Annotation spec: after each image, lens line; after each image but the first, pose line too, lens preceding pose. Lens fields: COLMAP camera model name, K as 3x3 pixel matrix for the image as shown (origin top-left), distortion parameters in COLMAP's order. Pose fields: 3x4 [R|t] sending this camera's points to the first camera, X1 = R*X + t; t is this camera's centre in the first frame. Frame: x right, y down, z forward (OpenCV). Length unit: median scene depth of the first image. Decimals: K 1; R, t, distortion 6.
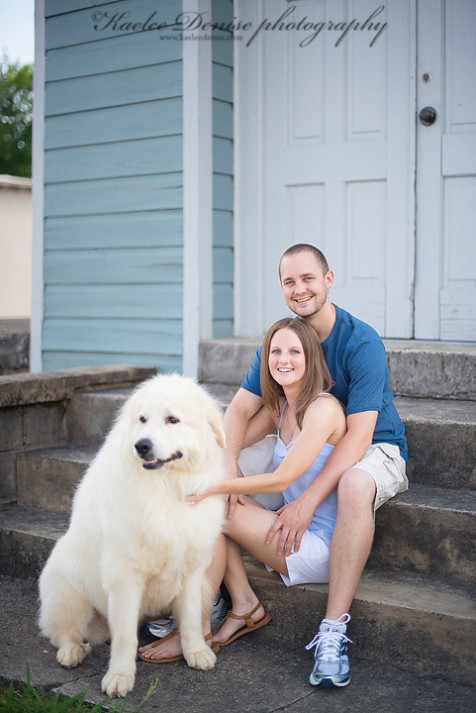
lens RADIAL K [[1190.3, 0, 238.0], [0, 1190.3, 356.5], [0, 0, 1]] dist [-0.189778, 0.131189]
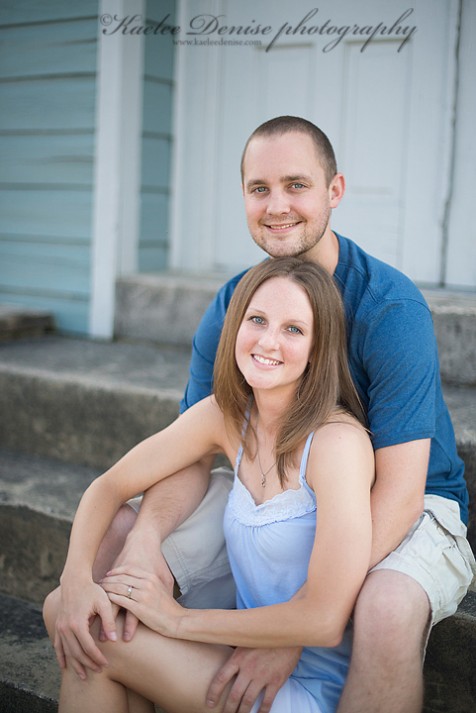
lens RADIAL K [[1190.3, 0, 238.0], [0, 1190.3, 356.5], [0, 0, 1]] dist [-0.189778, 0.131189]
pose [[0.998490, 0.029537, 0.046313, 0.007053], [-0.032803, 0.996906, 0.071437, -0.020977], [-0.044059, -0.072848, 0.996369, 0.388988]]
